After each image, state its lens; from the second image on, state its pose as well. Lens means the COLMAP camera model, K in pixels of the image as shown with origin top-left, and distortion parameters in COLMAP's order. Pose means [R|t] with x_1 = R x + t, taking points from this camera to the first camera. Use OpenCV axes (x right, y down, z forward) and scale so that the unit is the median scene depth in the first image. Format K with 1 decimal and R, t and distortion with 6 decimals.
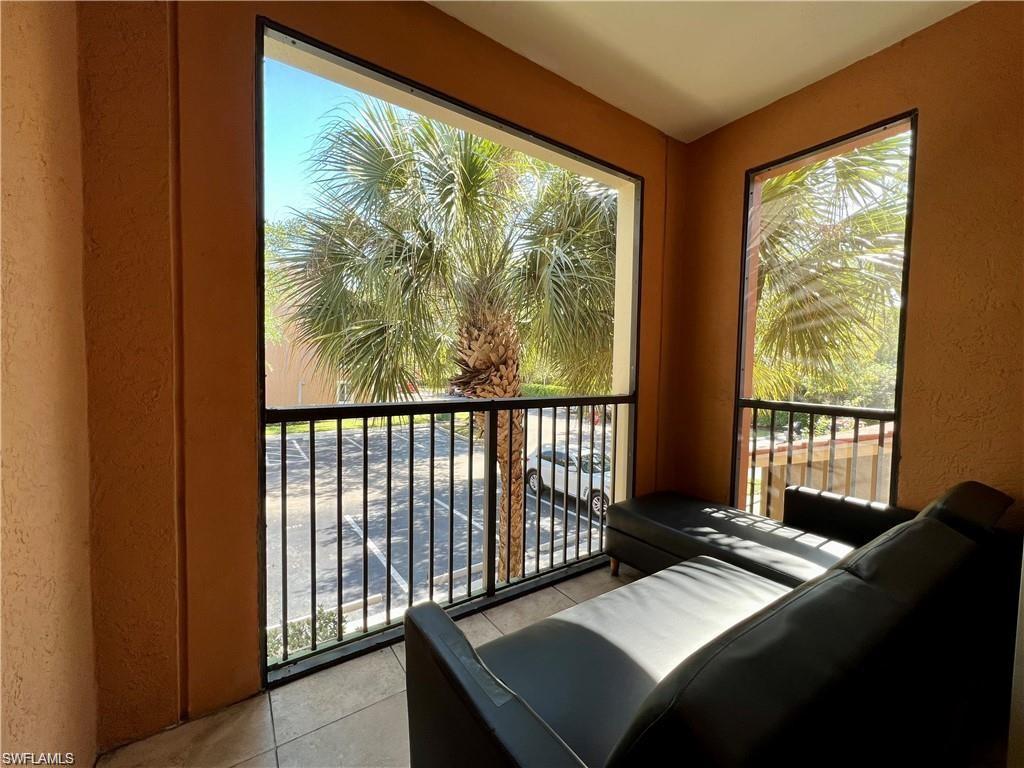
lens RADIAL K [[411.6, 0, 510.8], [0, 411.6, 388.9], [0, 0, 1]] dist [0.000409, -0.000445]
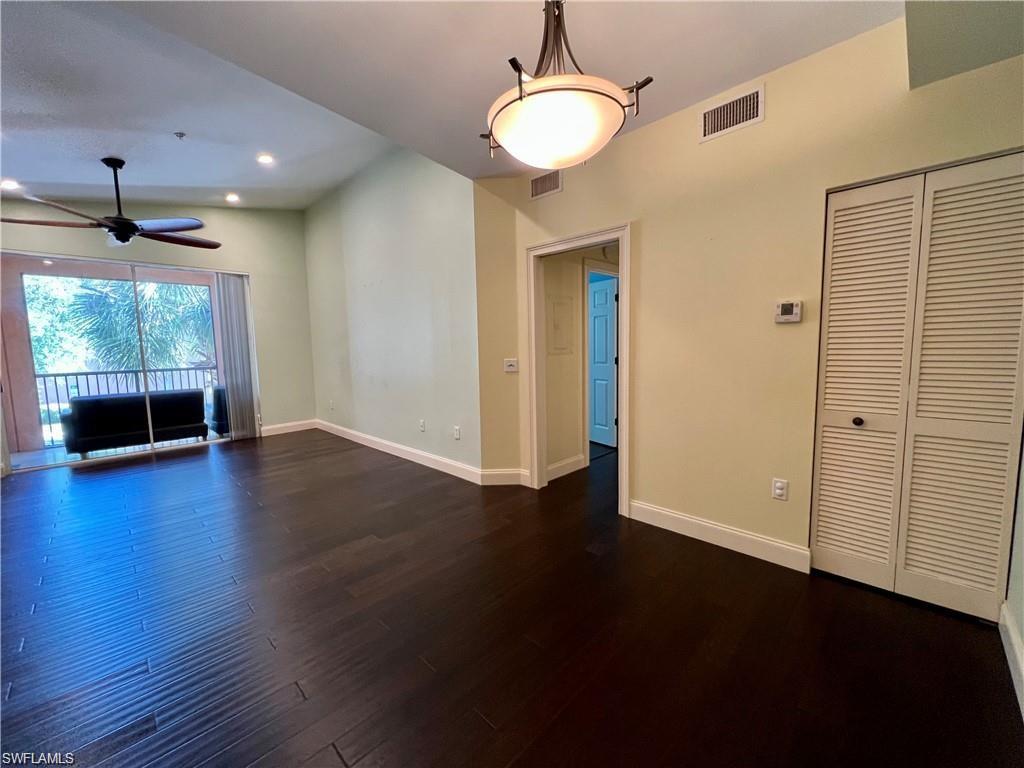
lens RADIAL K [[411.6, 0, 505.8], [0, 411.6, 384.1], [0, 0, 1]] dist [0.000409, -0.000445]
pose [[0.981903, -0.061199, 0.179222, 1.894913], [0.053538, 0.997446, 0.047281, 0.122994], [-0.181657, -0.036830, 0.982672, -2.245984]]
